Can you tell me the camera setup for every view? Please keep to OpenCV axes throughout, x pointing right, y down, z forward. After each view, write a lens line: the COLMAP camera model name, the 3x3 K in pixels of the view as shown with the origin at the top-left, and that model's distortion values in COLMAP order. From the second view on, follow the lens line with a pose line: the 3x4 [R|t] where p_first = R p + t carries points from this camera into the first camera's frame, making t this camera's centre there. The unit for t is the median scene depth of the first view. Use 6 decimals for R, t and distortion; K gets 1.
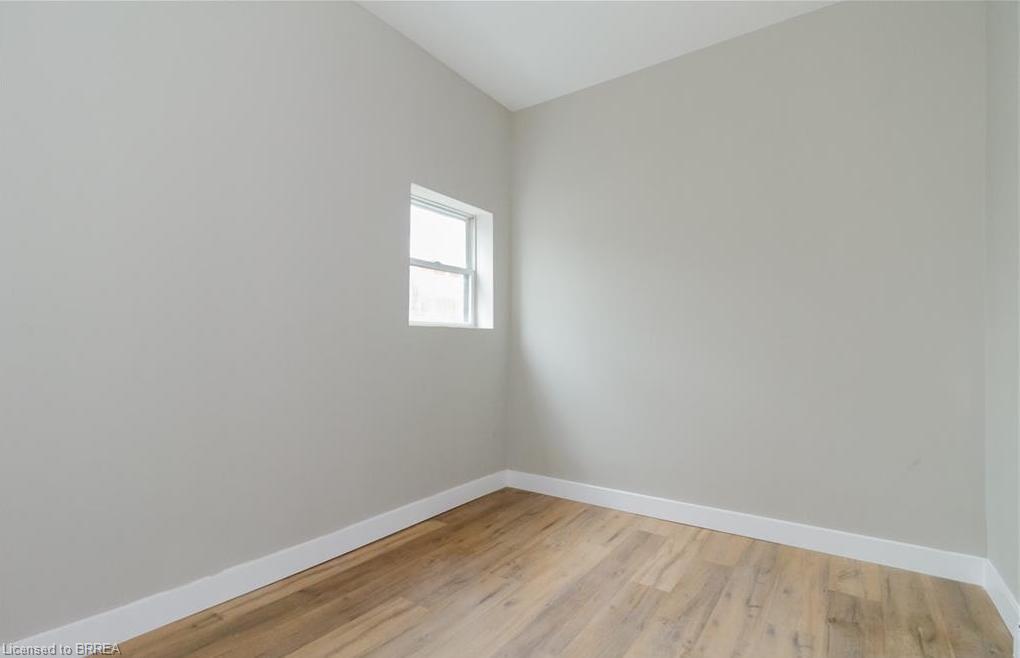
lens RADIAL K [[477.8, 0, 510.0], [0, 477.8, 329.0], [0, 0, 1]] dist [-0.002720, -0.000493]
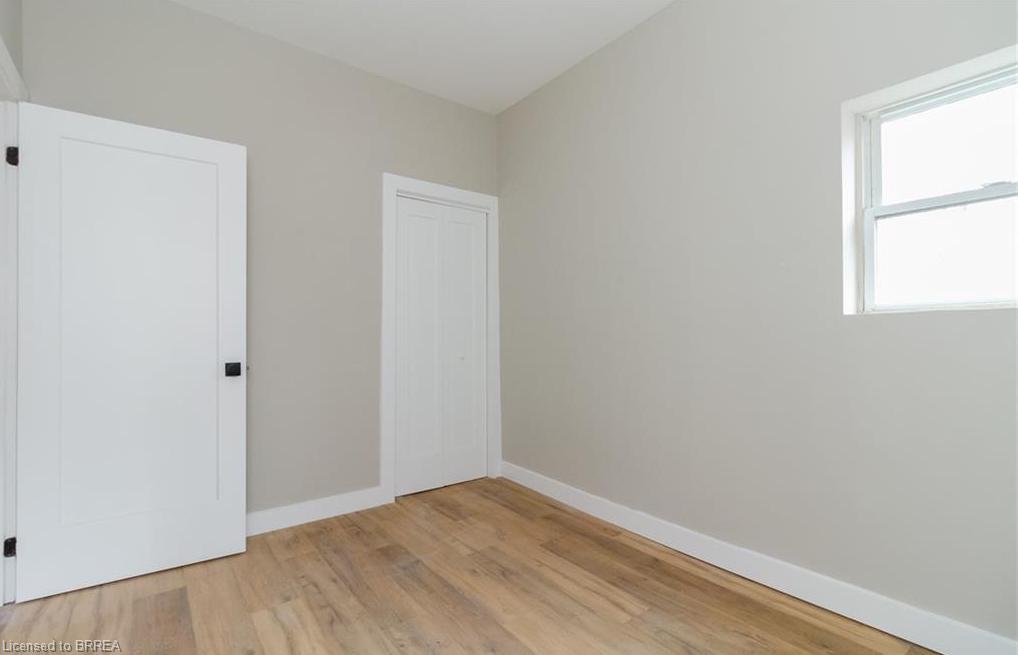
lens RADIAL K [[476.9, 0, 509.0], [0, 476.9, 327.5], [0, 0, 1]] dist [-0.002720, -0.000493]
pose [[-0.286412, -0.027763, -0.957704, 0.741168], [0.022630, 0.999105, -0.035730, 0.031845], [0.957839, -0.031906, -0.285527, 0.981058]]
